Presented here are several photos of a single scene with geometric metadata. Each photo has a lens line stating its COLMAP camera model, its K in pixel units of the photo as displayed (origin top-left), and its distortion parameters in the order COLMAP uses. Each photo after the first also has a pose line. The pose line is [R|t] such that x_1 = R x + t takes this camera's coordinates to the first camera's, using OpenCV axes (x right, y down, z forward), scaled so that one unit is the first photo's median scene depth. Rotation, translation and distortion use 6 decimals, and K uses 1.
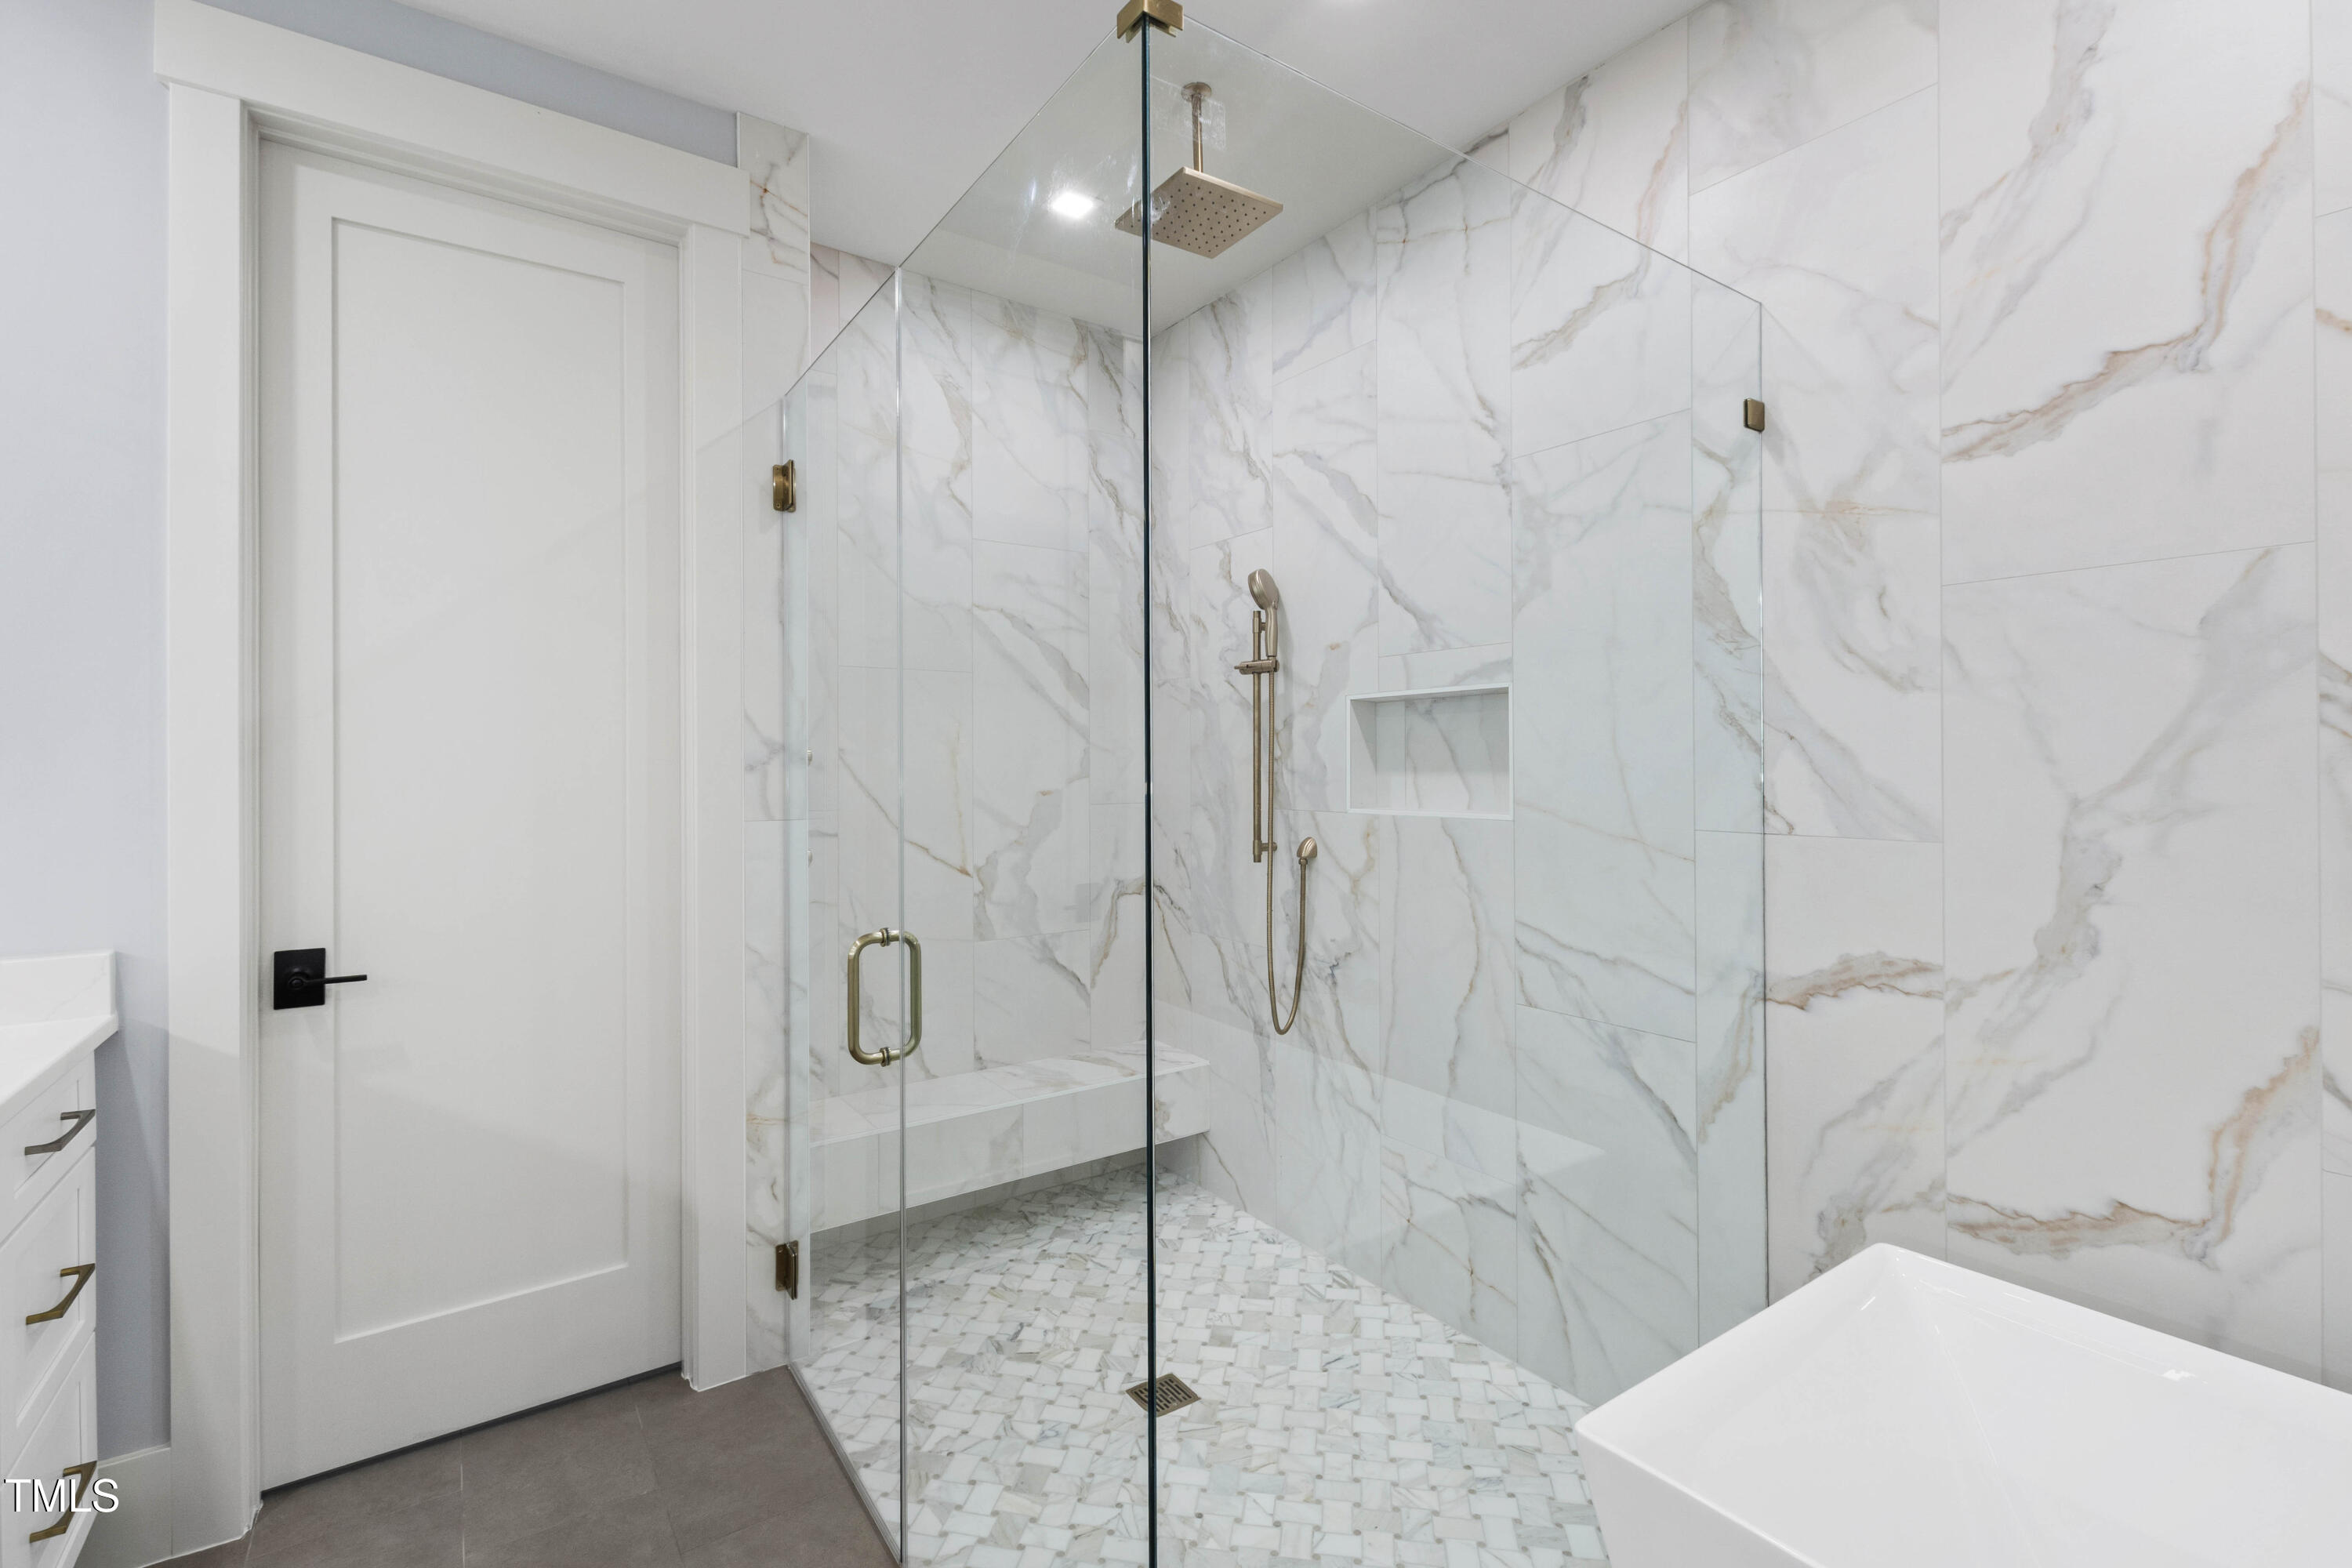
lens RADIAL K [[1029.9, 0, 1153.7], [0, 1029.9, 734.2], [0, 0, 1]] dist [0.005370, -0.003843]
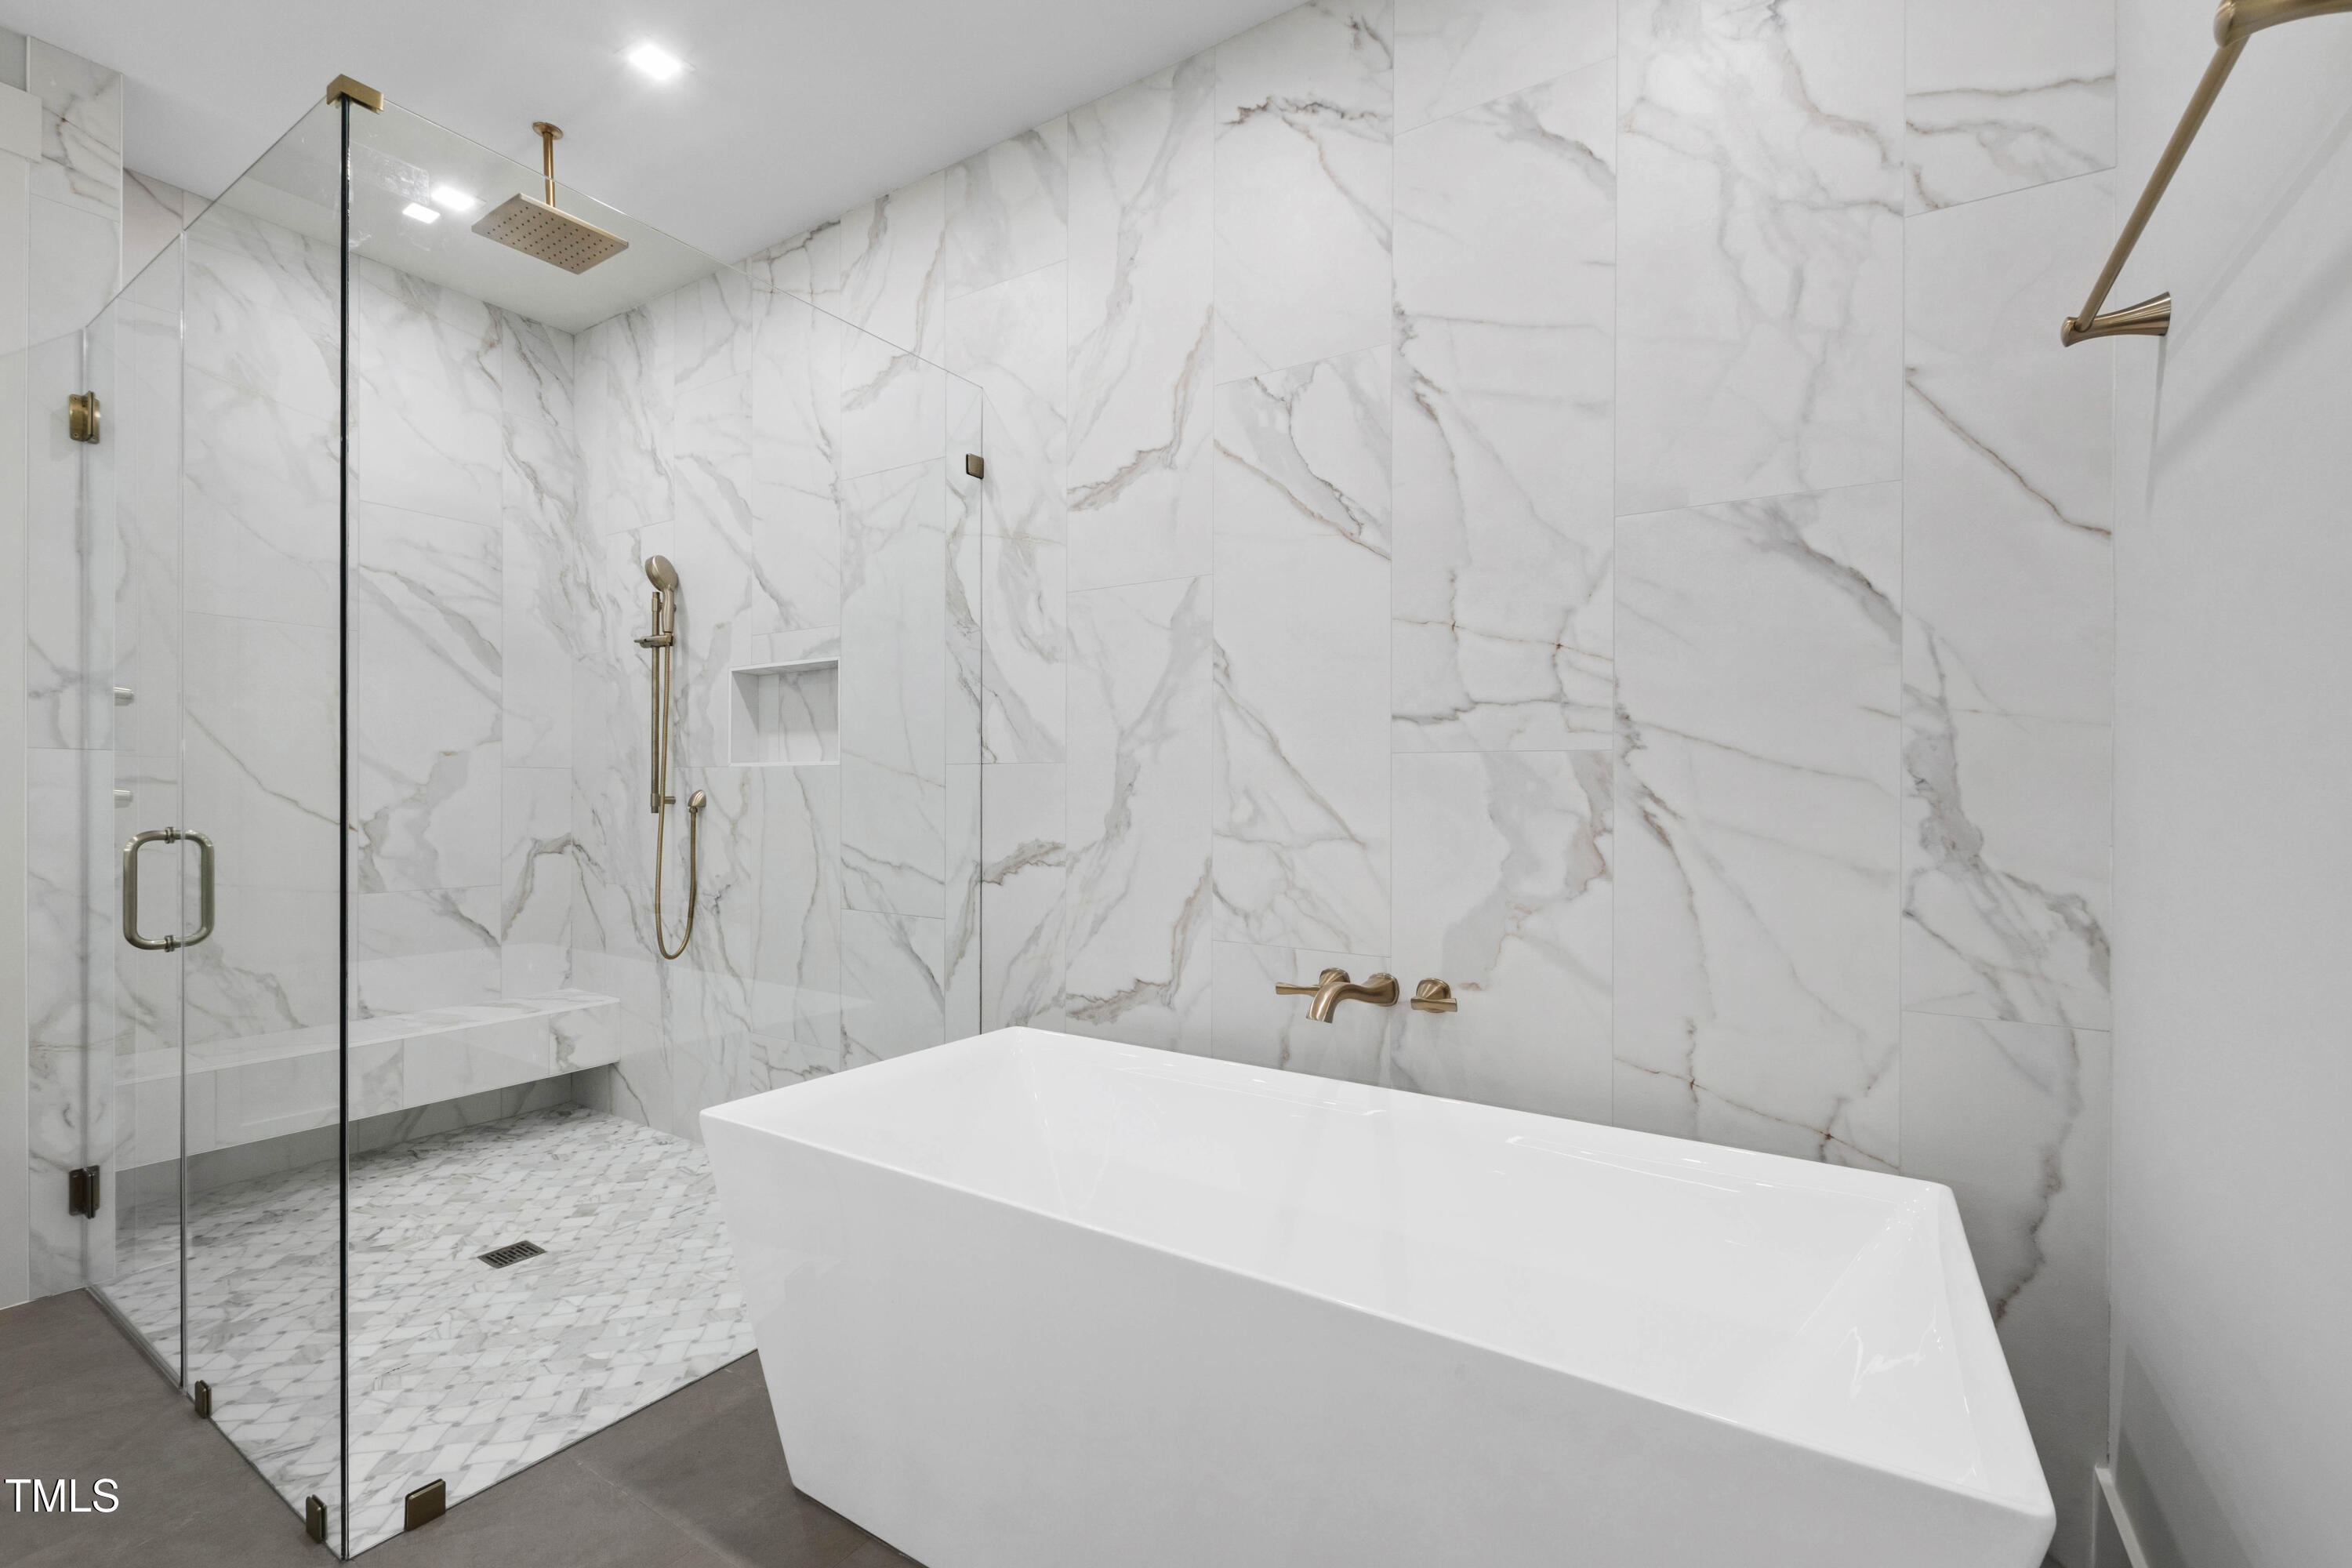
lens RADIAL K [[1029.9, 0, 1179.6], [0, 1029.9, 784.6], [0, 0, 1]] dist [0.005370, -0.003843]
pose [[0.925295, 0.014682, 0.378964, 0.257633], [-0.019724, 0.999761, 0.009426, 0.089143], [-0.378735, -0.016196, 0.925363, -0.347388]]
